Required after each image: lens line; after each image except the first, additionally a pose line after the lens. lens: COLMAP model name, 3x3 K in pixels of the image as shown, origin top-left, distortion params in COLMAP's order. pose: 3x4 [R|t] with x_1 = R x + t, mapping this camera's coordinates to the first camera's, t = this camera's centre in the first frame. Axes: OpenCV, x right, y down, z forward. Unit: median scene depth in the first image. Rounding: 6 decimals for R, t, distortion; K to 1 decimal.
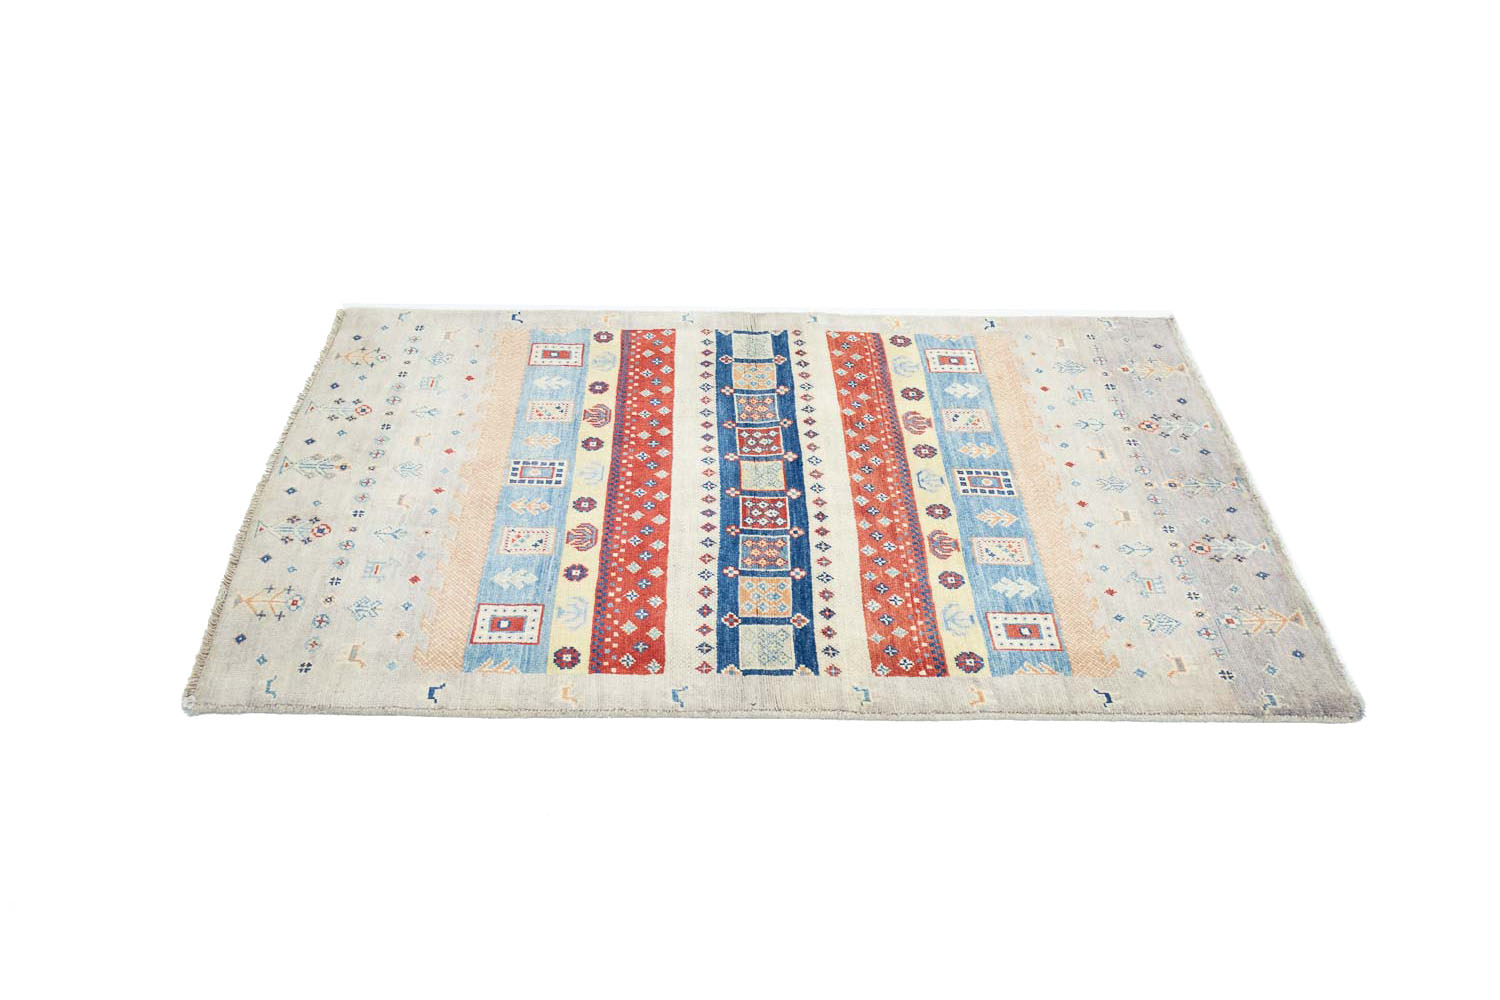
lens RADIAL K [[1312.3, 0, 729.2], [0, 1312.3, 500.6], [0, 0, 1]] dist [-0.008714, 0.002753]
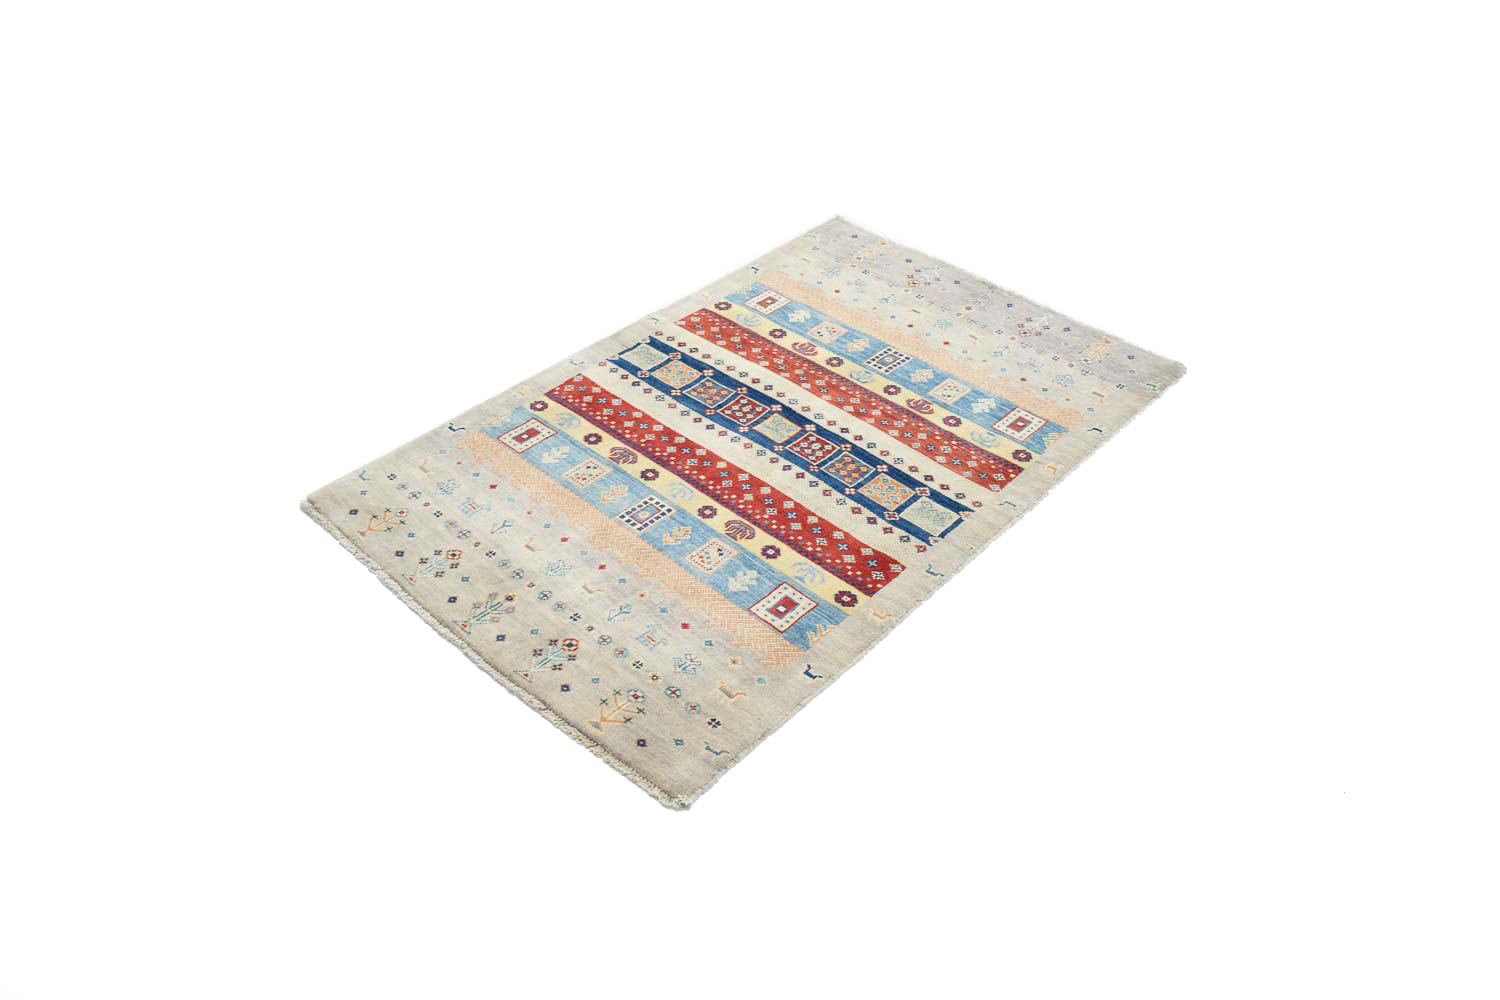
lens RADIAL K [[1238.9, 0, 733.1], [0, 1238.9, 500.3], [0, 0, 1]] dist [-0.006118, 0.001873]
pose [[0.677460, -0.471426, 0.564628, -0.713687], [0.465736, 0.869061, 0.166800, -0.179791], [-0.569331, 0.149967, 0.808315, 0.095498]]
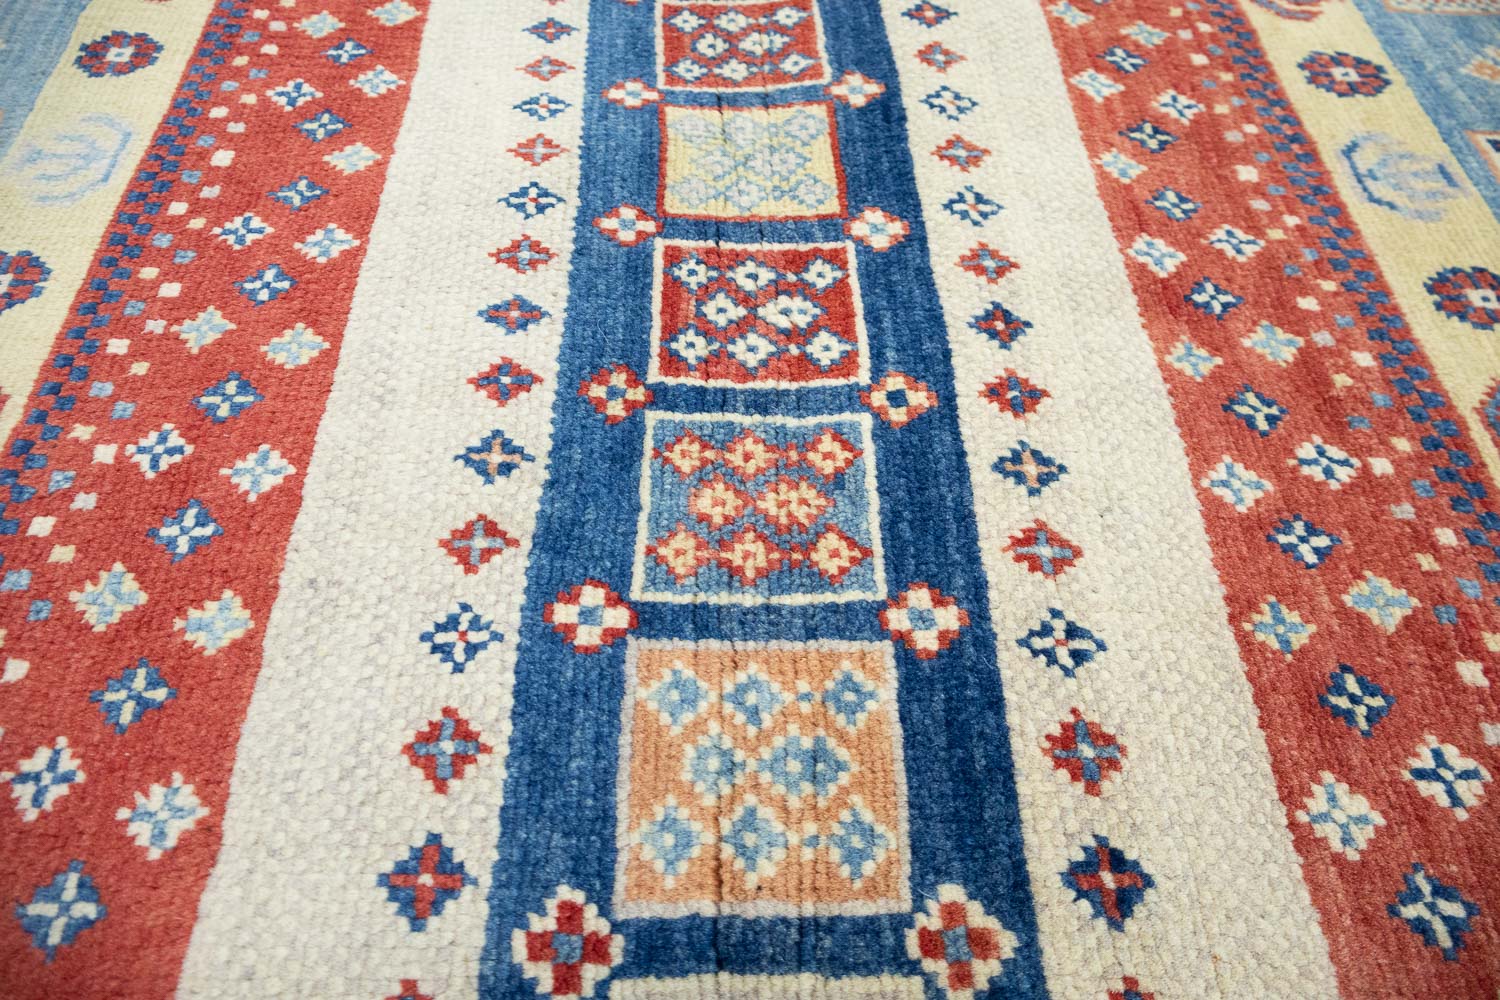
lens RADIAL K [[1250.0, 0, 746.3], [0, 1250.0, 505.4], [0, 0, 1]] dist [0.005239, -0.002995]
pose [[0.999885, -0.011991, 0.009319, 0.022233], [0.010158, 0.984239, 0.176553, 0.004001], [-0.011290, -0.176438, 0.984247, 0.772785]]
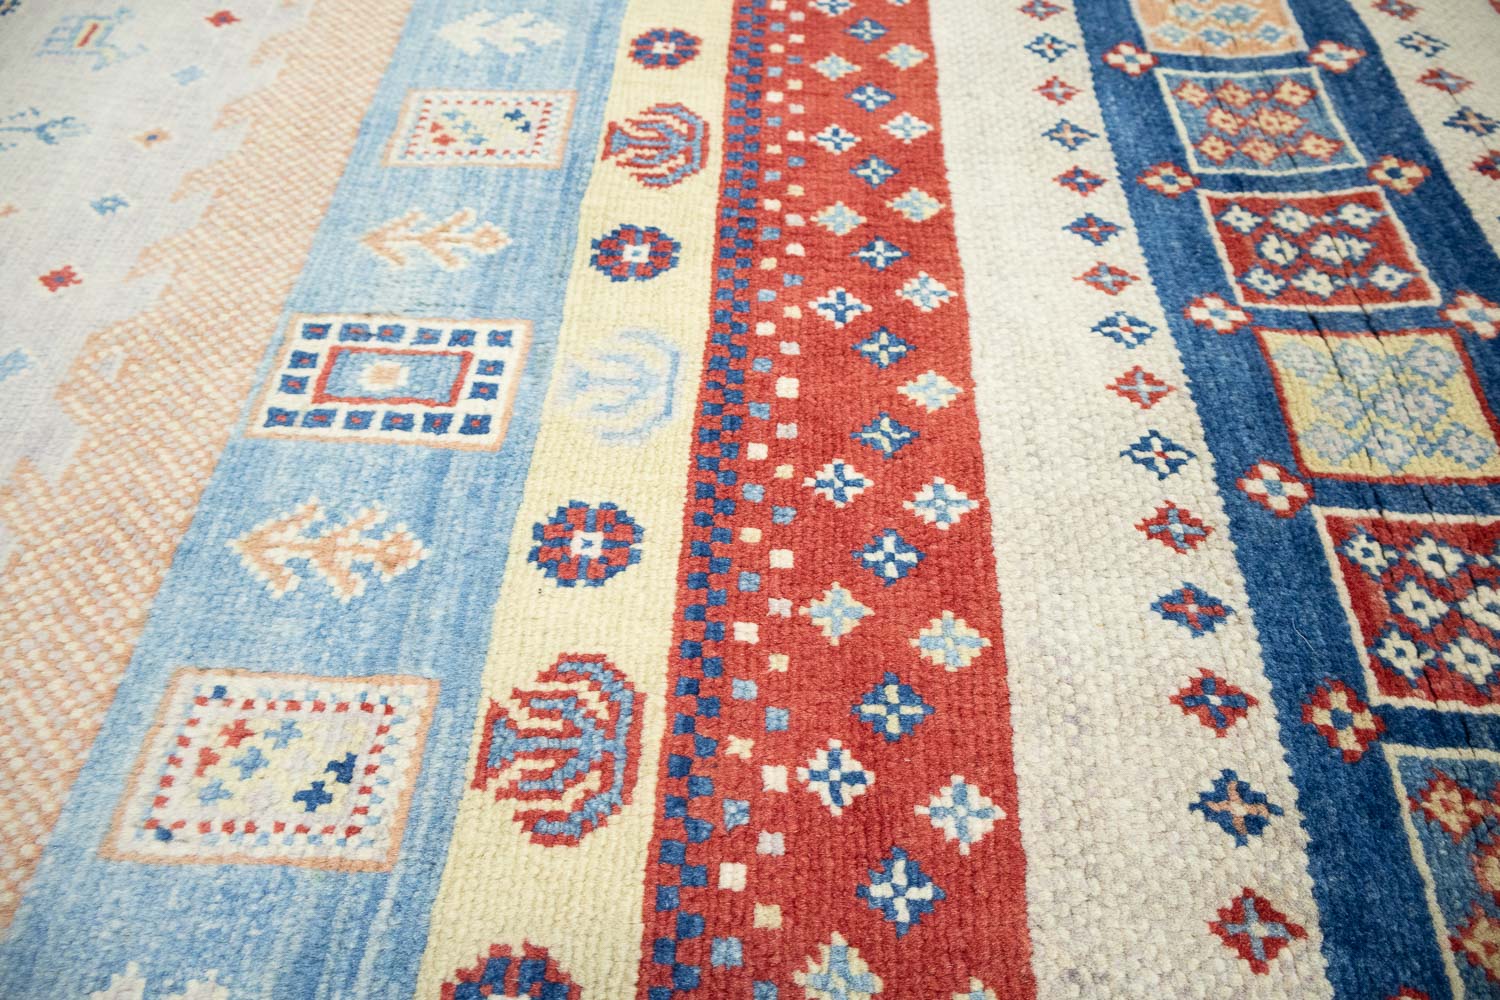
lens RADIAL K [[1250.0, 0, 746.3], [0, 1250.0, 505.4], [0, 0, 1]] dist [0.005239, -0.002995]
pose [[0.998526, 0.018909, -0.050879, -0.074093], [-0.010603, 0.987251, 0.158820, -0.035802], [0.053234, -0.158046, 0.985996, 0.804377]]
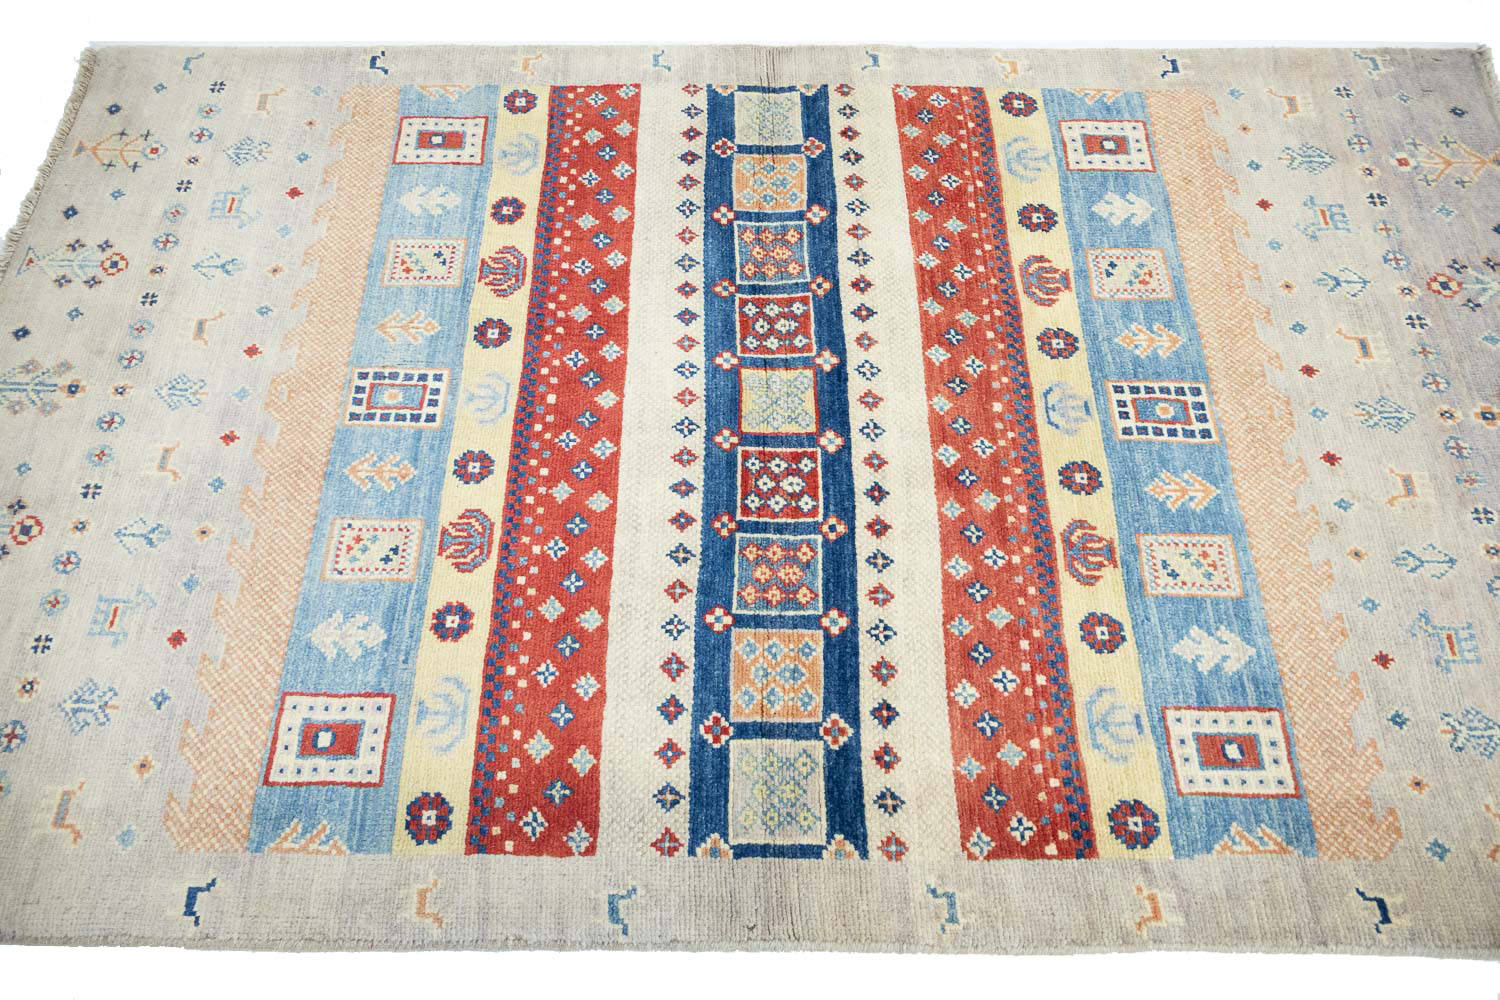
lens RADIAL K [[1238.9, 0, 733.1], [0, 1238.9, 500.3], [0, 0, 1]] dist [-0.006118, 0.001873]
pose [[0.999440, 0.001564, -0.033418, 0.024429], [0.010045, 0.938787, 0.344351, -0.173263], [0.031911, -0.344494, 0.938246, 0.480333]]
